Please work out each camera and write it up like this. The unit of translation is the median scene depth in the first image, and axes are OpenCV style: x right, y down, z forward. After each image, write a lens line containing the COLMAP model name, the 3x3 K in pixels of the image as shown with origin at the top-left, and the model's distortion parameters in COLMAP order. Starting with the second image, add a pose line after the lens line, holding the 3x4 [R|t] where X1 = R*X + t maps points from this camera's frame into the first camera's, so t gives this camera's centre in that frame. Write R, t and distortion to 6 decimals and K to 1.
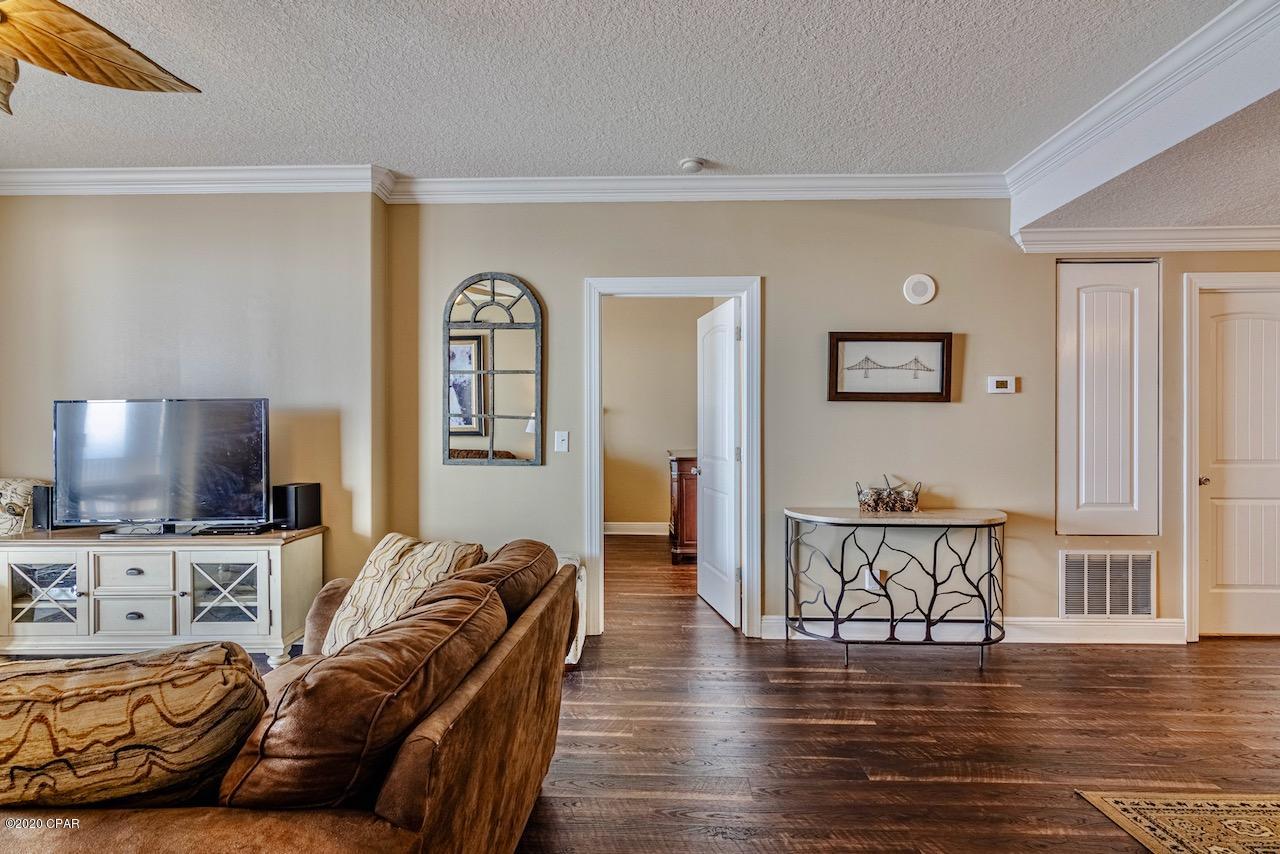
lens RADIAL K [[650.7, 0, 634.7], [0, 650.7, 430.9], [0, 0, 1]] dist [-0.010605, 0.002120]
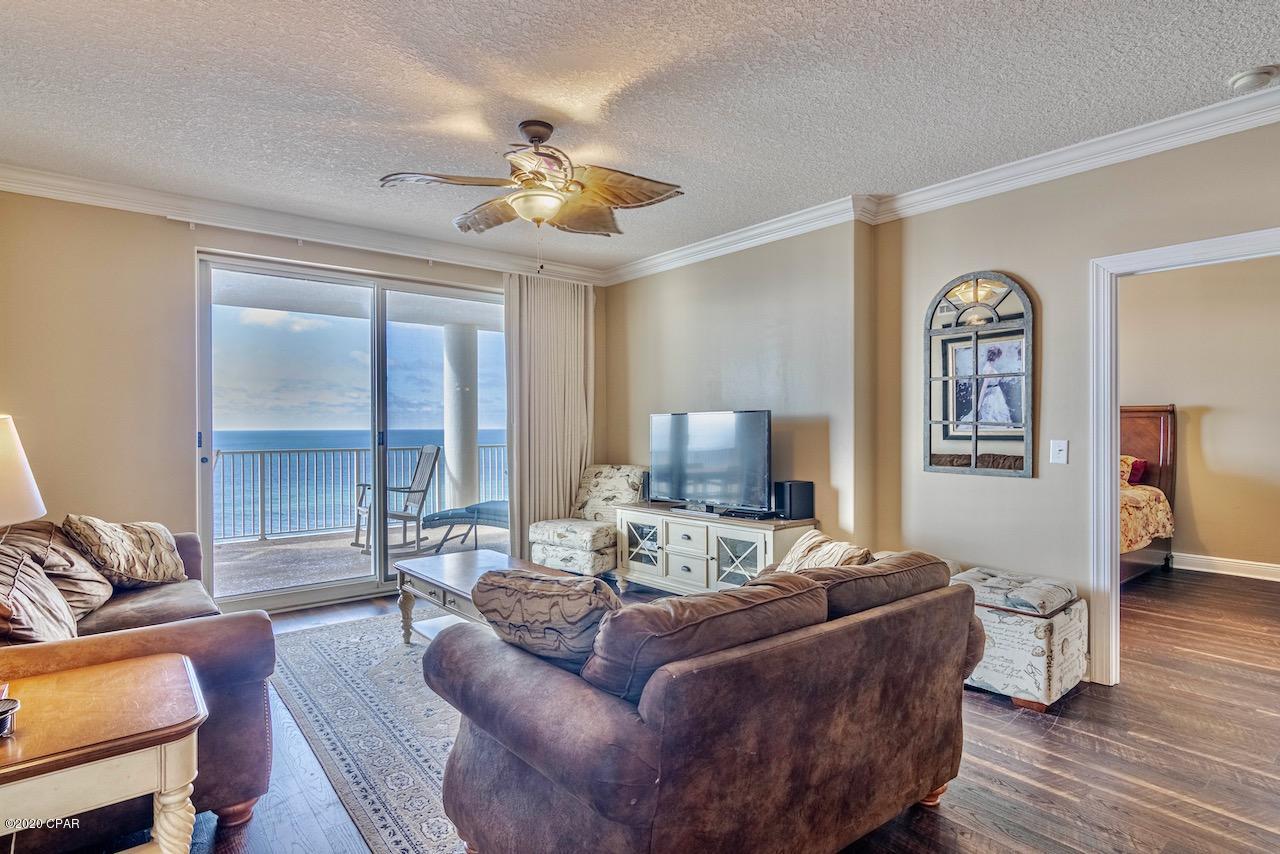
lens RADIAL K [[650.7, 0, 643.7], [0, 650.7, 430.1], [0, 0, 1]] dist [-0.010605, 0.002120]
pose [[0.660288, 0.004858, -0.750997, 0.213493], [-0.003742, 0.999988, 0.003179, -0.016301], [0.751003, 0.000711, 0.660298, 0.008420]]
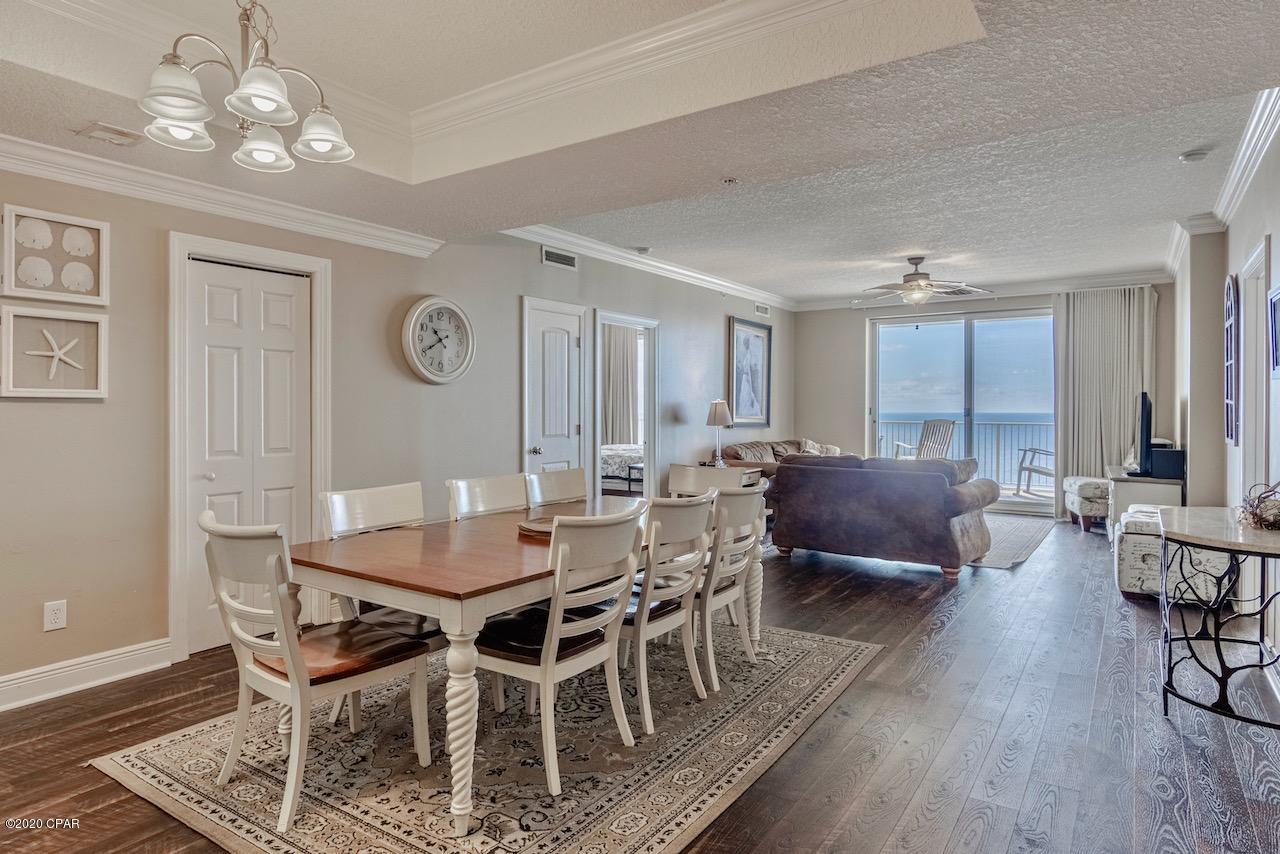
lens RADIAL K [[682.0, 0, 641.8], [0, 682.0, 408.9], [0, 0, 1]] dist [-0.011175, -0.000078]
pose [[-0.552993, -0.000256, -0.833186, 1.797478], [-0.009263, 0.999940, 0.005841, -0.004462], [0.833134, 0.010948, -0.552962, 1.133241]]
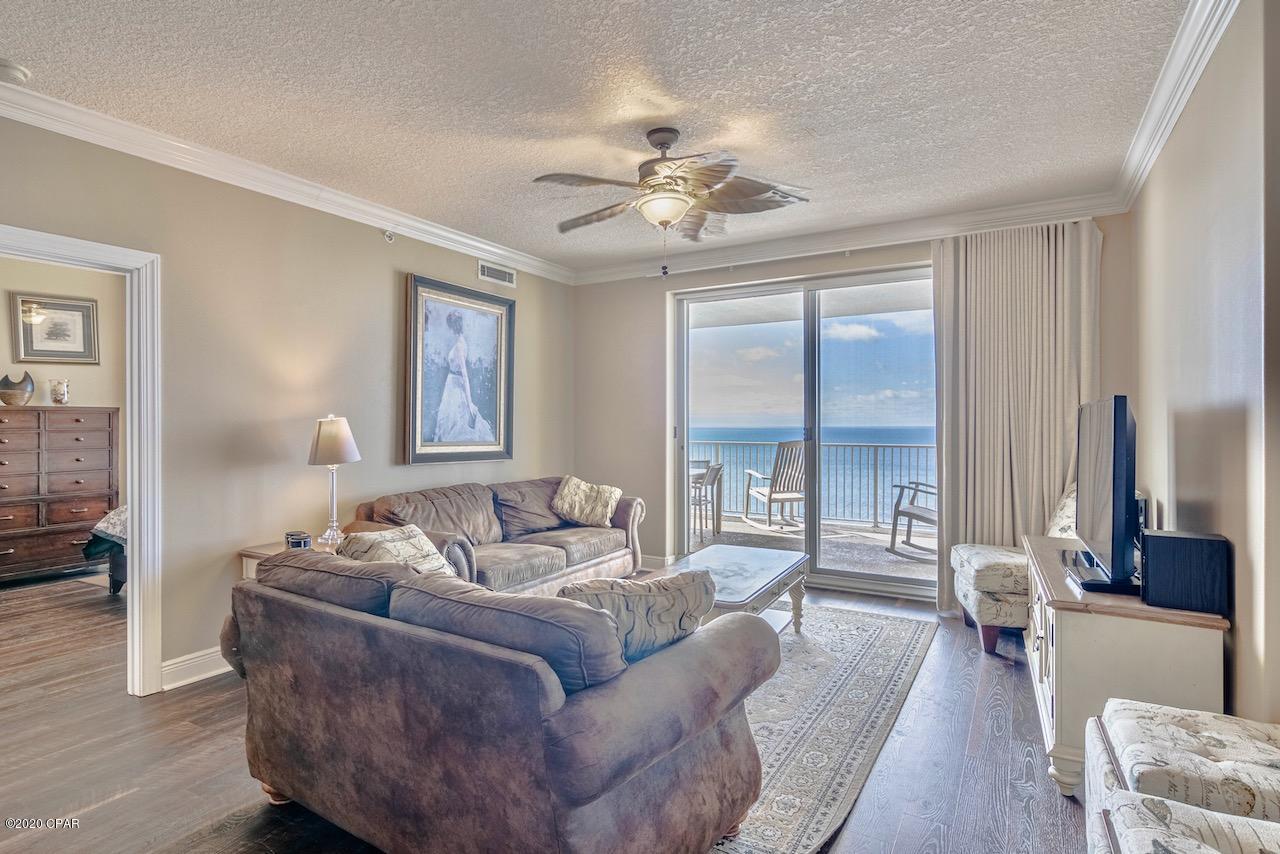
lens RADIAL K [[650.7, 0, 630.3], [0, 650.7, 421.8], [0, 0, 1]] dist [-0.010605, 0.002120]
pose [[-0.483893, 0.000262, -0.875127, 0.280014], [-0.003920, 0.999989, 0.002467, -0.022896], [0.875118, 0.004624, -0.483887, 1.116803]]
